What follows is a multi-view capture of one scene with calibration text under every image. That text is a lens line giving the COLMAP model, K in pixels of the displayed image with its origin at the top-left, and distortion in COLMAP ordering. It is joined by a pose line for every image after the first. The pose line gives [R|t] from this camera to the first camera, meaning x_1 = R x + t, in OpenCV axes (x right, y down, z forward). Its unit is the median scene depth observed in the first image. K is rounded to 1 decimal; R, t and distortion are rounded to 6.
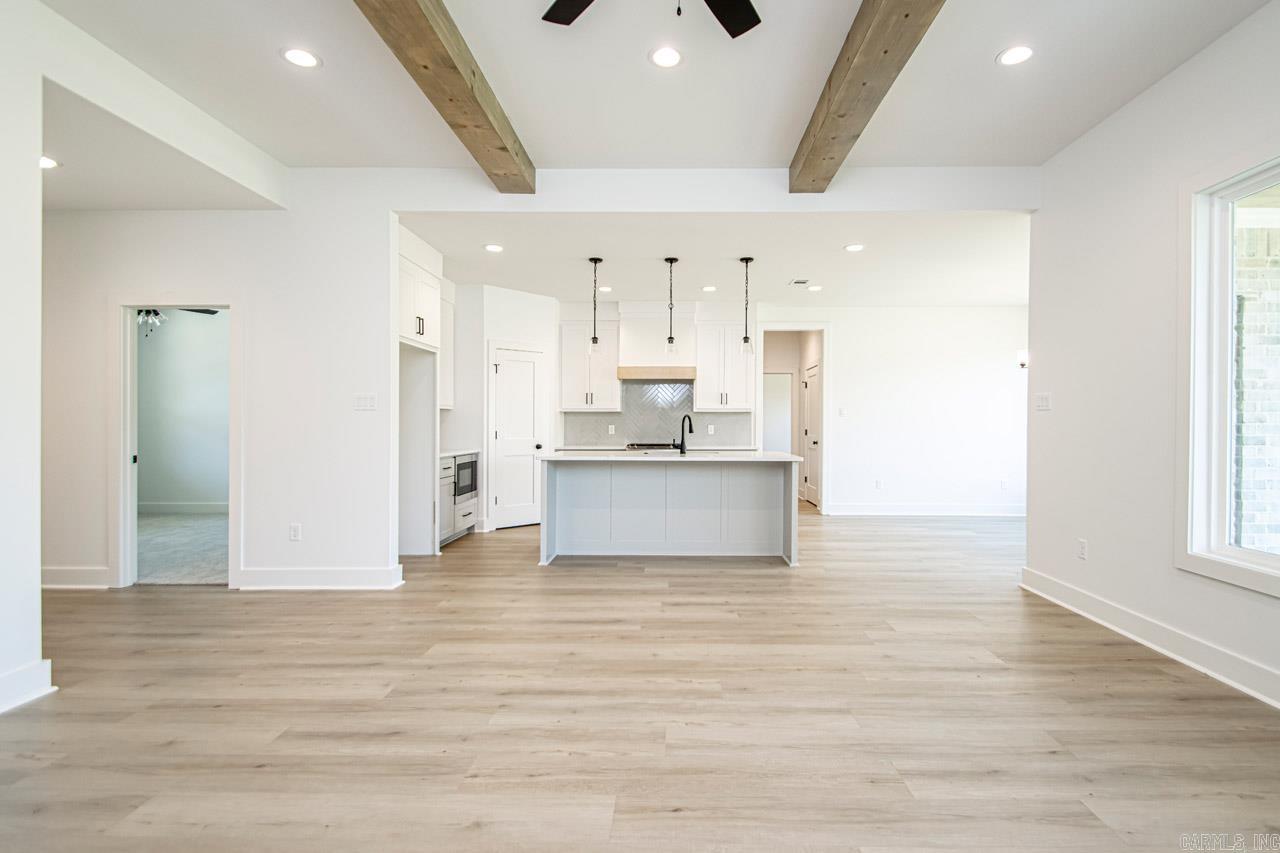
lens RADIAL K [[634.0, 0, 674.9], [0, 634.0, 431.6], [0, 0, 1]] dist [0.030073, -0.021301]
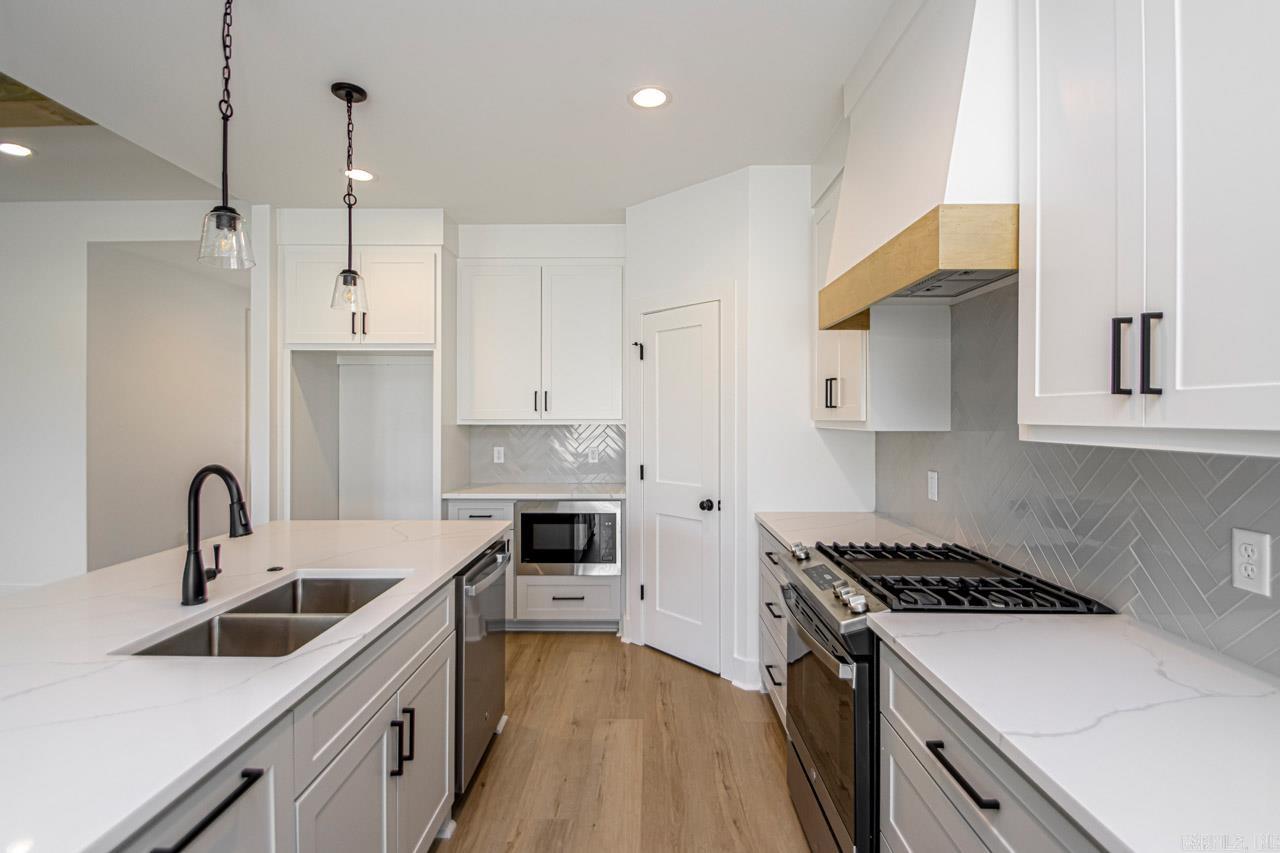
lens RADIAL K [[605.4, 0, 642.5], [0, 605.4, 413.2], [0, 0, 1]] dist [0.020553, -0.021902]
pose [[-0.011136, -0.005056, -0.999925, 0.404060], [-0.012408, 0.999911, -0.004918, -0.072382], [0.999861, 0.012353, -0.011197, 1.725731]]
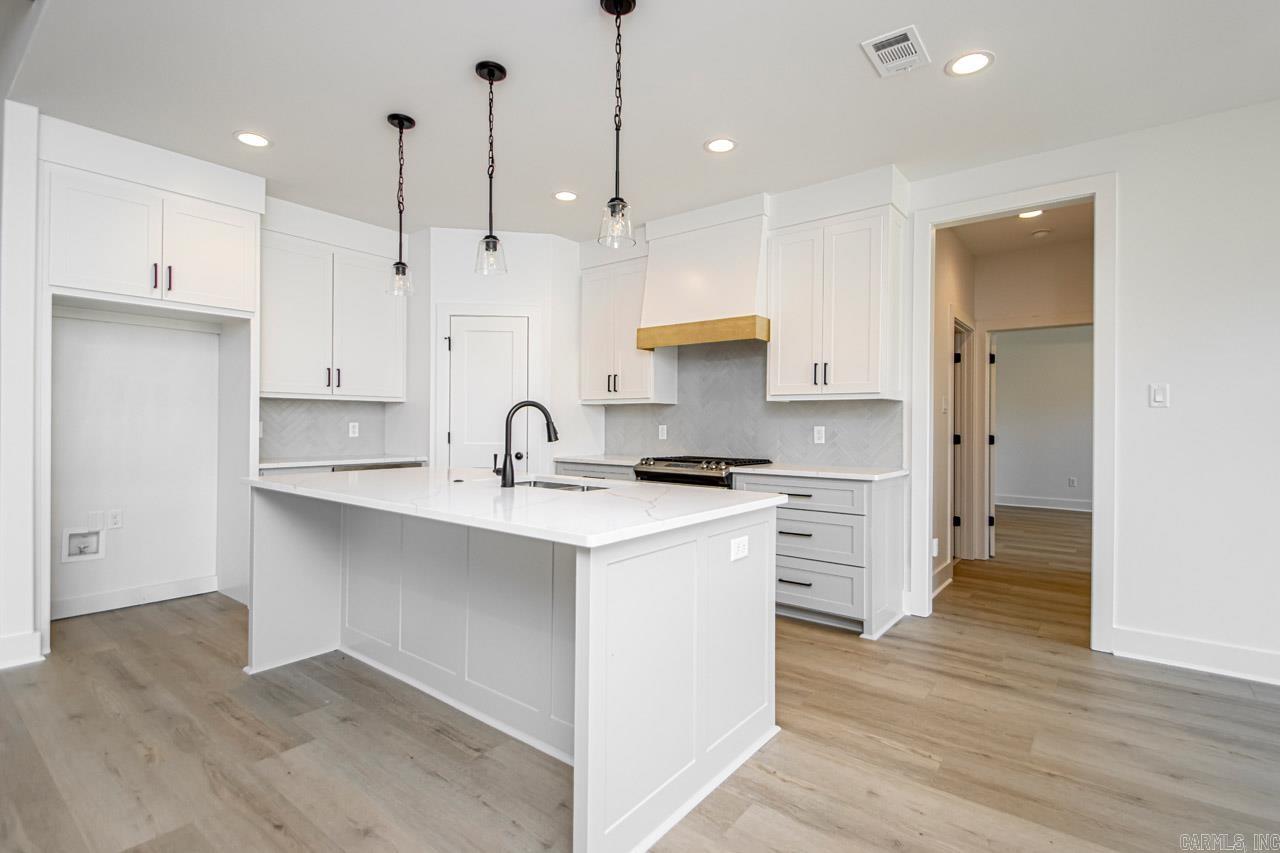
lens RADIAL K [[606.5, 0, 633.1], [0, 606.5, 426.1], [0, 0, 1]] dist [0.030198, -0.018794]
pose [[0.779082, 0.009143, -0.626855, 0.509729], [-0.016266, 0.999852, -0.005632, -0.010990], [0.626711, 0.014585, 0.779115, 1.030085]]
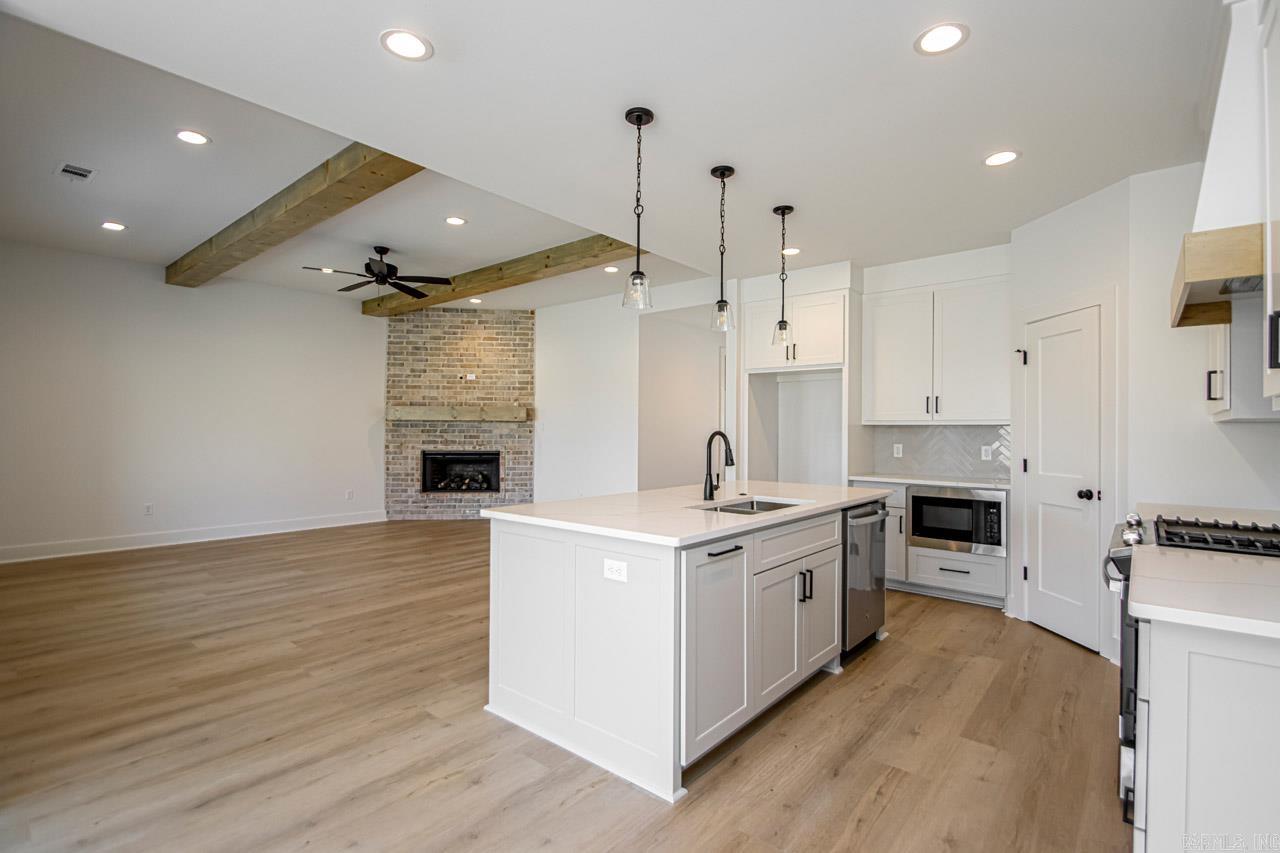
lens RADIAL K [[589.2, 0, 652.7], [0, 589.2, 433.1], [0, 0, 1]] dist [0.020746, -0.014733]
pose [[-0.635963, -0.000650, -0.771719, 0.651834], [-0.015913, 0.999798, 0.012272, -0.044588], [0.771556, 0.020085, -0.635845, 1.862880]]
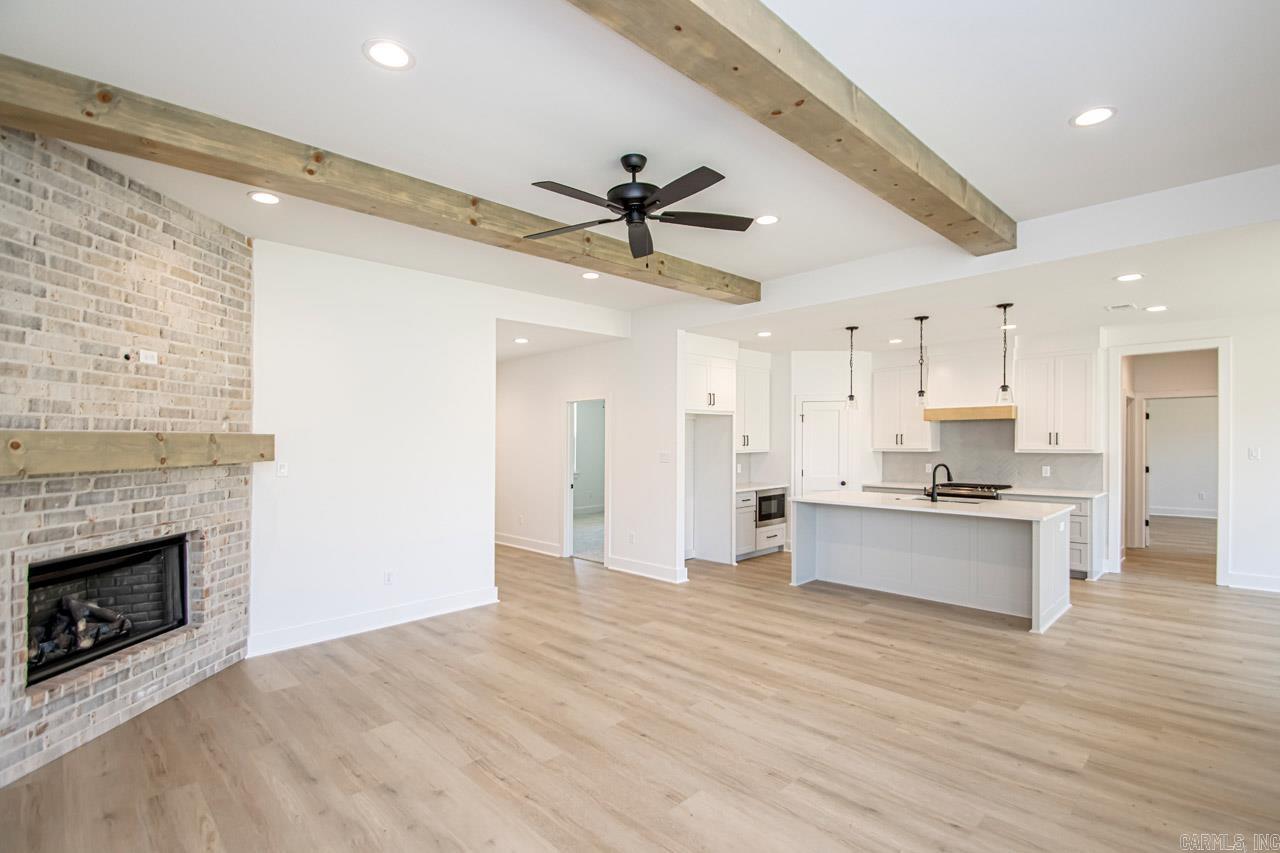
lens RADIAL K [[606.7, 0, 626.3], [0, 606.7, 452.6], [0, 0, 1]] dist [0.019302, -0.020367]
pose [[0.691215, 0.011015, -0.722565, 0.547451], [-0.000835, 0.999895, 0.014444, -0.085425], [0.722648, -0.009381, 0.691152, -0.063621]]
